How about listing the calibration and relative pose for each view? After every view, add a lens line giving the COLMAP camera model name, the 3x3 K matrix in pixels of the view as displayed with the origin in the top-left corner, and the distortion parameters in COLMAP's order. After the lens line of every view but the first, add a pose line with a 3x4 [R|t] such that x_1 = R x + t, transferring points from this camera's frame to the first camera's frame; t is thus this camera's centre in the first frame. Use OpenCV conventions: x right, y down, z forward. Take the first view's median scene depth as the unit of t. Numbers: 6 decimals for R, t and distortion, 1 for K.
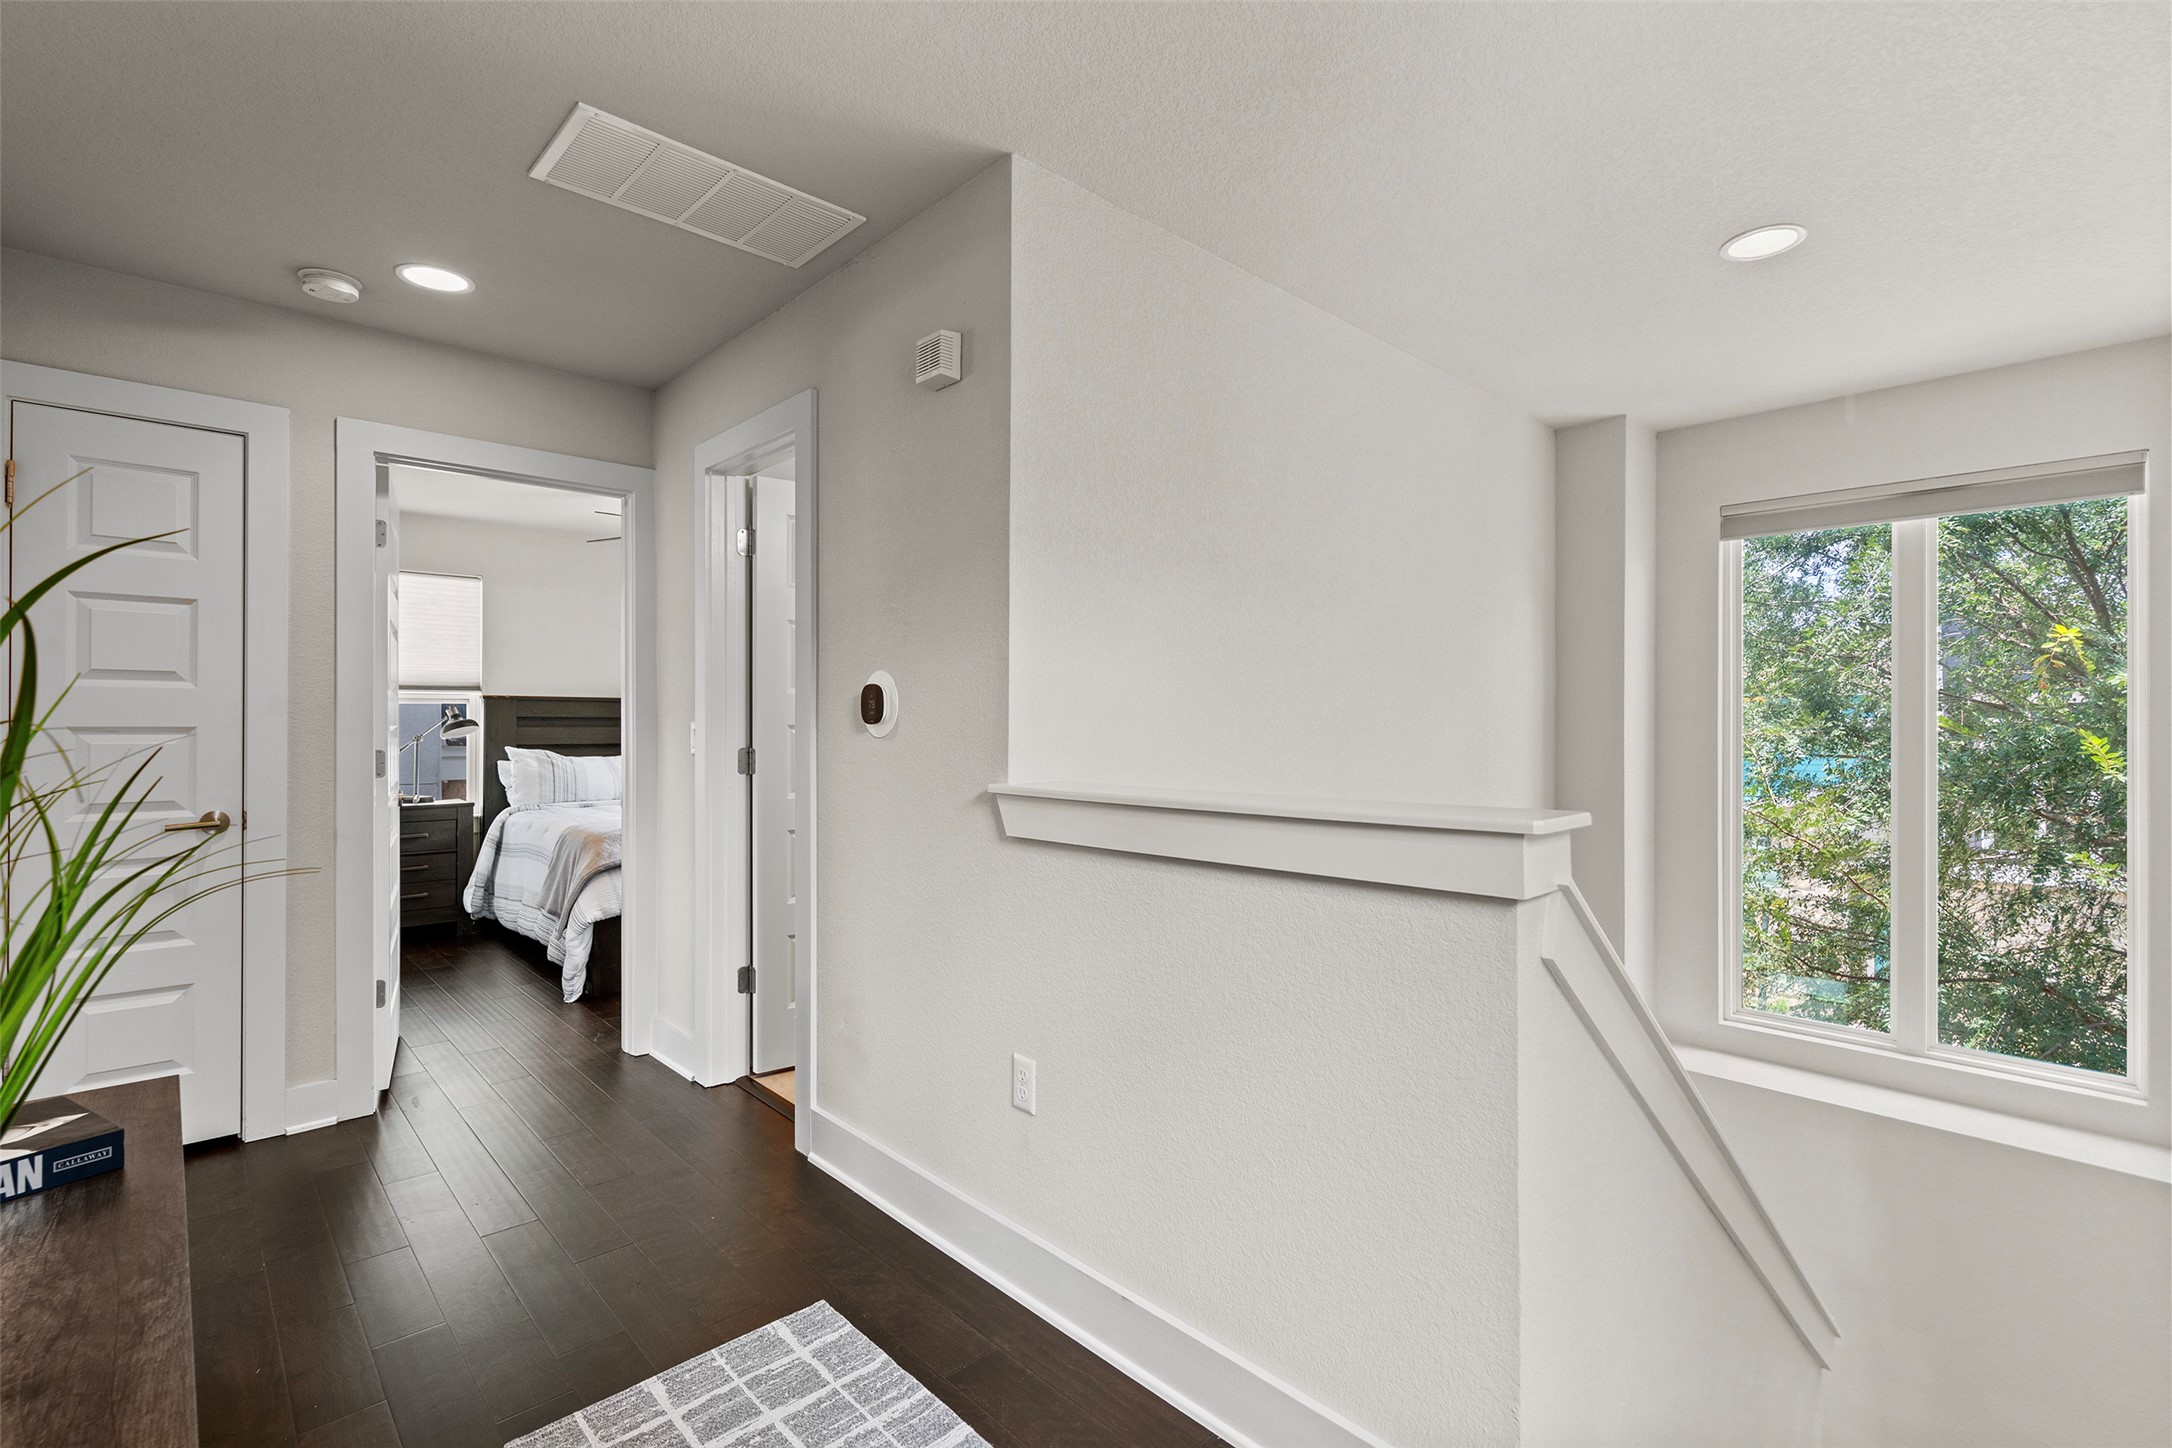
lens RADIAL K [[1015.8, 0, 1090.9], [0, 1015.8, 713.3], [0, 0, 1]] dist [-0.003050, 0.002932]
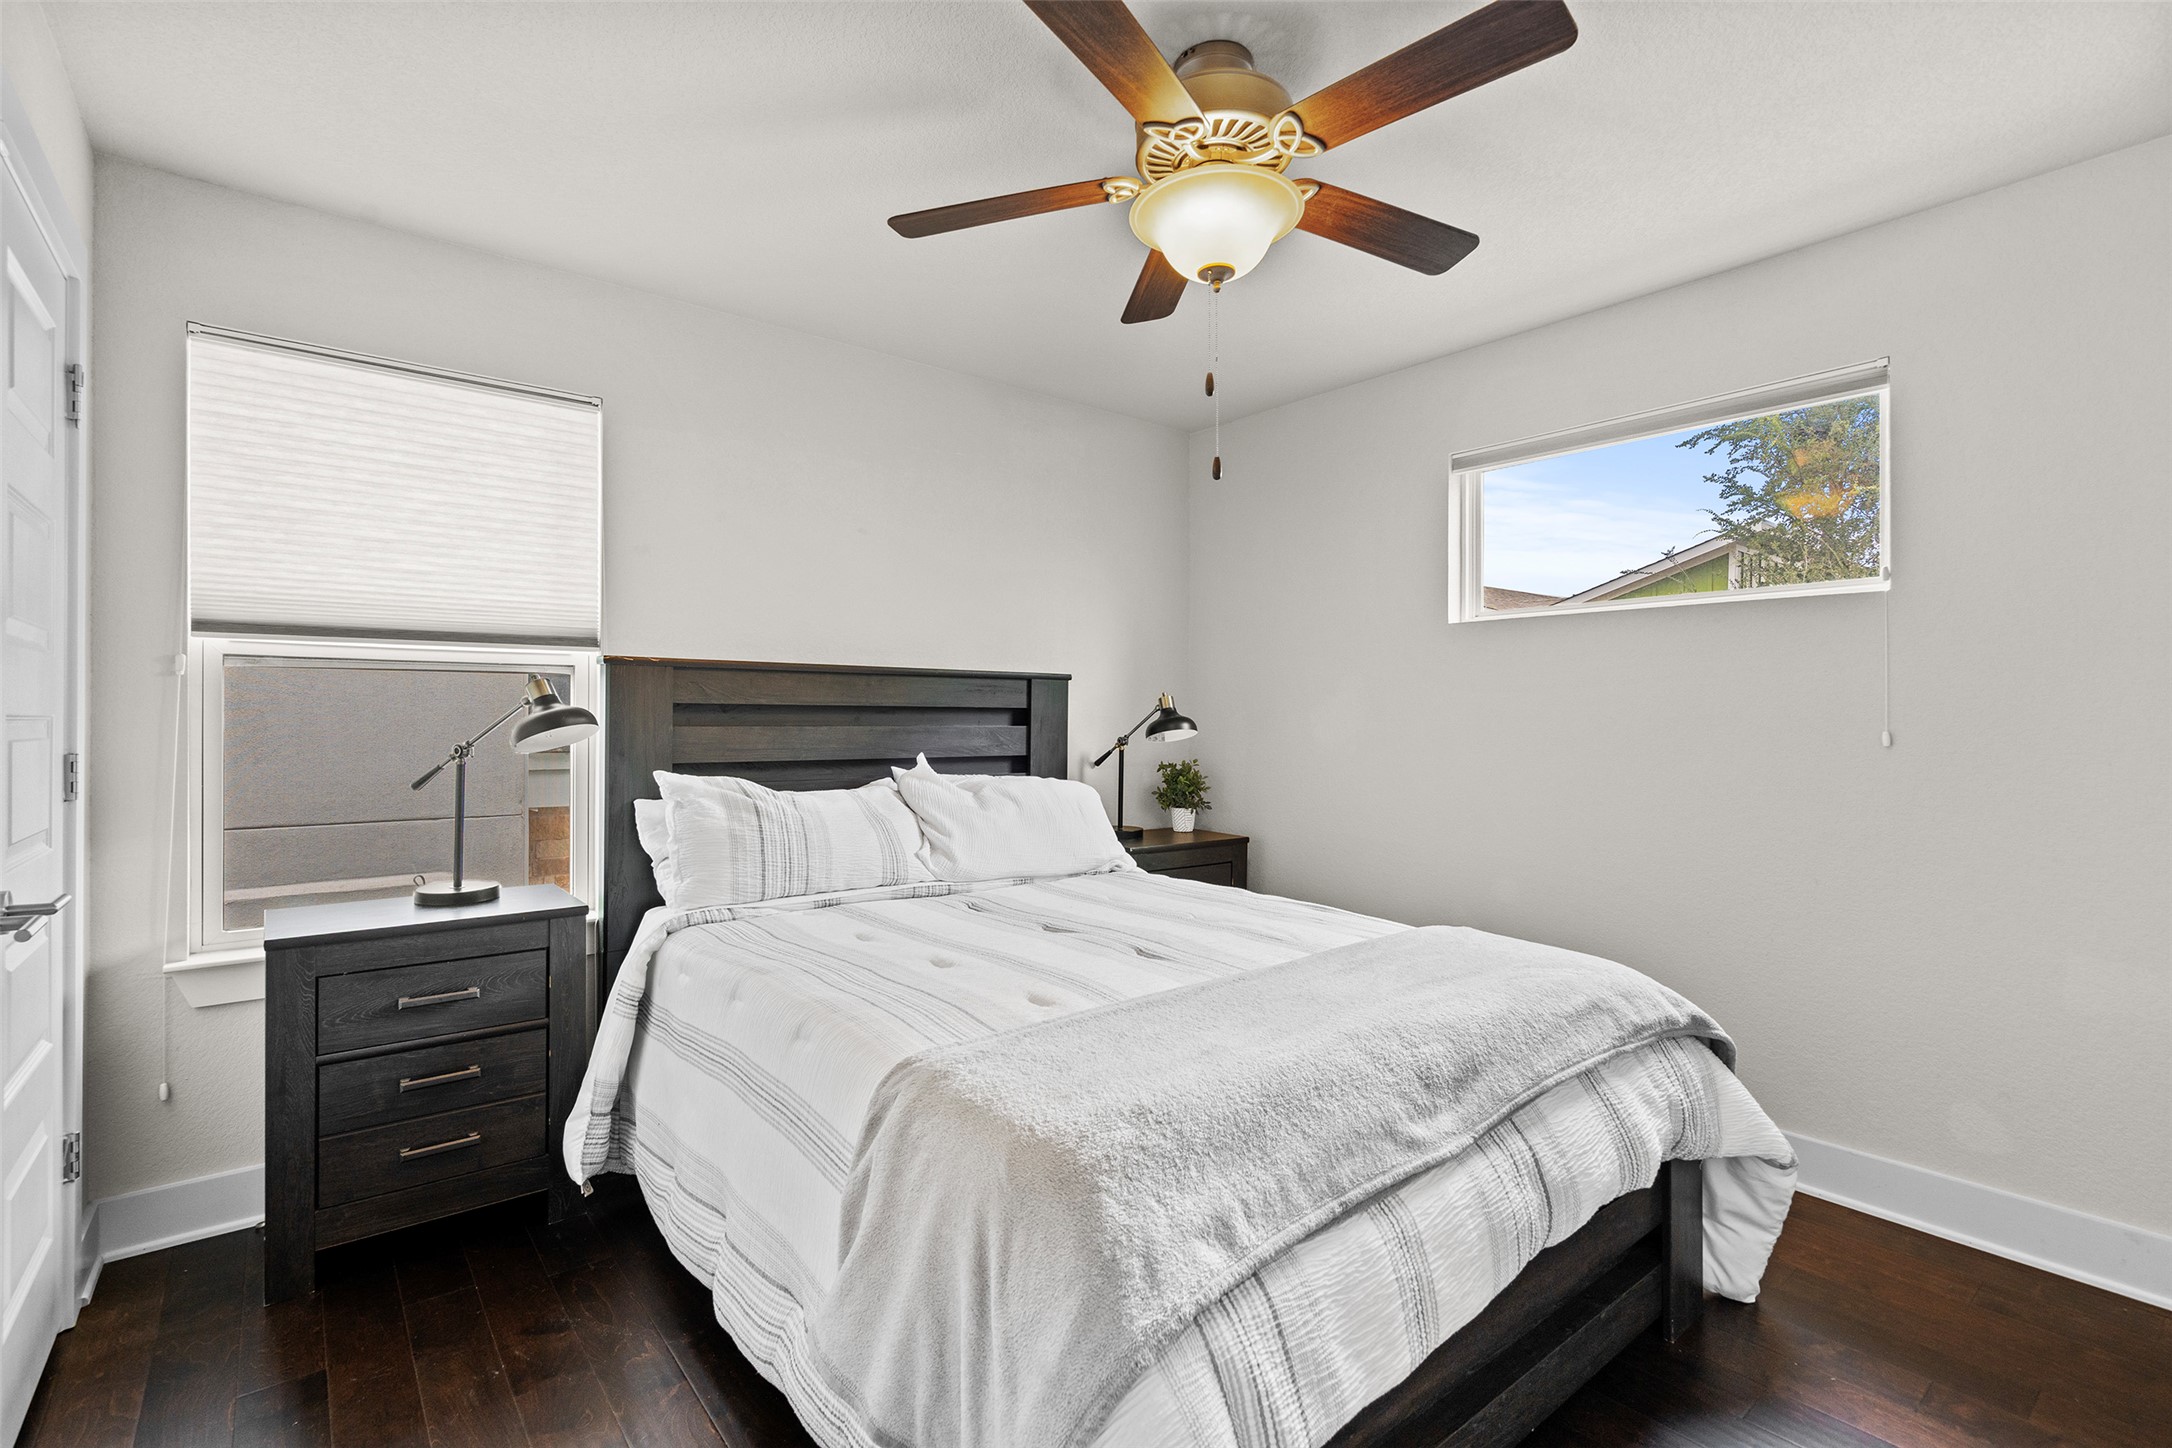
lens RADIAL K [[1015.8, 0, 1093.1], [0, 1015.8, 716.4], [0, 0, 1]] dist [-0.003050, 0.002932]
pose [[0.997181, 0.005158, -0.074855, -0.350955], [-0.004298, 0.999923, 0.011648, 0.003351], [0.074910, -0.011293, 0.997126, 0.570038]]
